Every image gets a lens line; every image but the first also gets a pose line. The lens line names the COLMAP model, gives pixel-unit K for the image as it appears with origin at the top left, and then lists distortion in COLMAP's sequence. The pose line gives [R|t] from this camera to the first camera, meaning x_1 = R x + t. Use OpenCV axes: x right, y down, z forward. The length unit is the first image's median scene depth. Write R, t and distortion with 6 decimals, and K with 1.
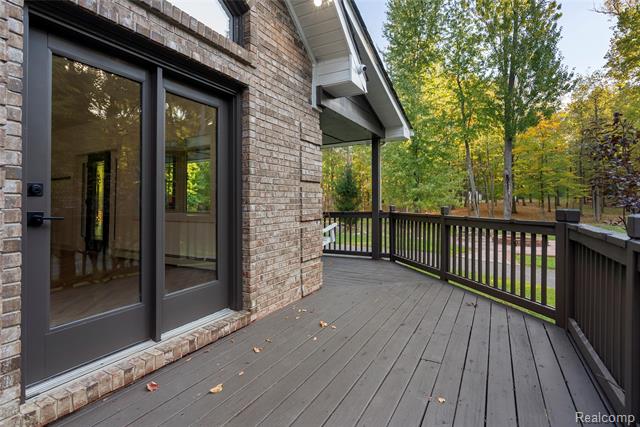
lens RADIAL K [[298.5, 0, 322.3], [0, 298.5, 215.6], [0, 0, 1]] dist [-0.000968, 0.000021]
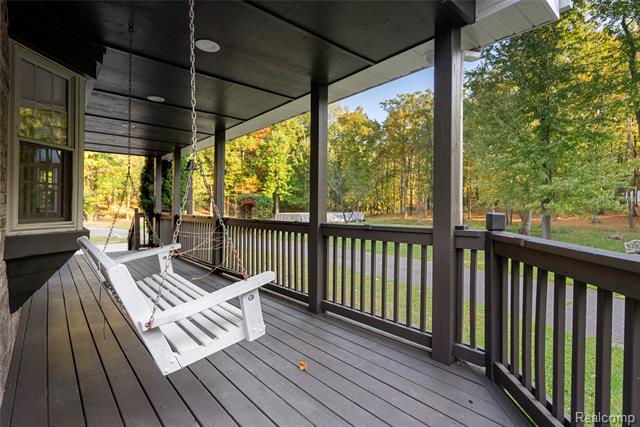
lens RADIAL K [[298.5, 0, 322.3], [0, 298.5, 215.6], [0, 0, 1]] dist [-0.000968, 0.000021]
pose [[0.946163, 0.017761, -0.323203, 0.038822], [-0.019586, 0.999805, -0.002395, -0.006370], [0.323098, 0.008596, 0.946327, 0.152327]]
